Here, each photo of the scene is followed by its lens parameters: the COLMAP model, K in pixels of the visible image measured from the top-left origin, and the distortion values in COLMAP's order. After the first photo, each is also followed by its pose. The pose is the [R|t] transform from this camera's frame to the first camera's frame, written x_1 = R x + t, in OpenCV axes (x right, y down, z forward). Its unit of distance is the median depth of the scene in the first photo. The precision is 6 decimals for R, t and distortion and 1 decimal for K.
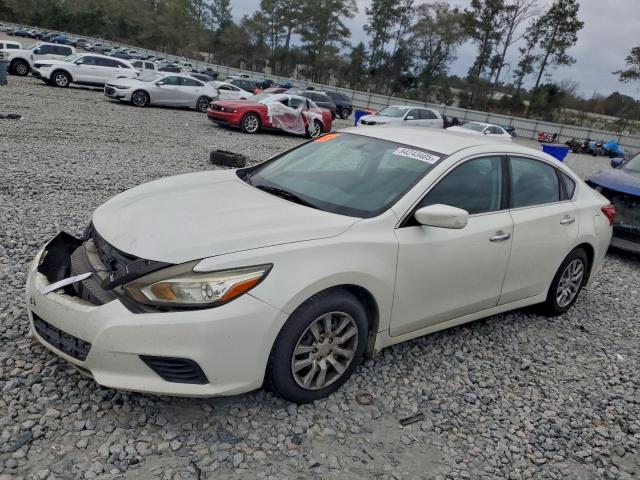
lens RADIAL K [[546.4, 0, 334.9], [0, 546.4, 259.3], [0, 0, 1]] dist [0.026958, 0.022724]
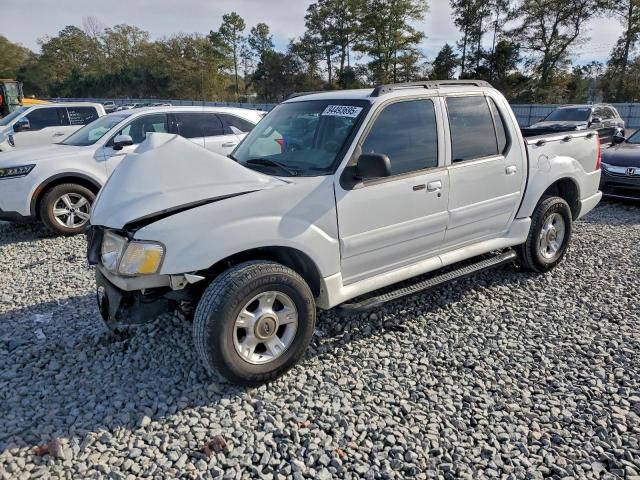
lens RADIAL K [[546.4, 0, 334.3], [0, 546.4, 253.0], [0, 0, 1]] dist [0.026958, 0.022724]
pose [[0.986930, -0.146853, -0.066358, -0.107016], [0.143391, 0.988178, -0.054244, -0.083368], [0.073539, 0.044020, 0.996320, 0.226413]]
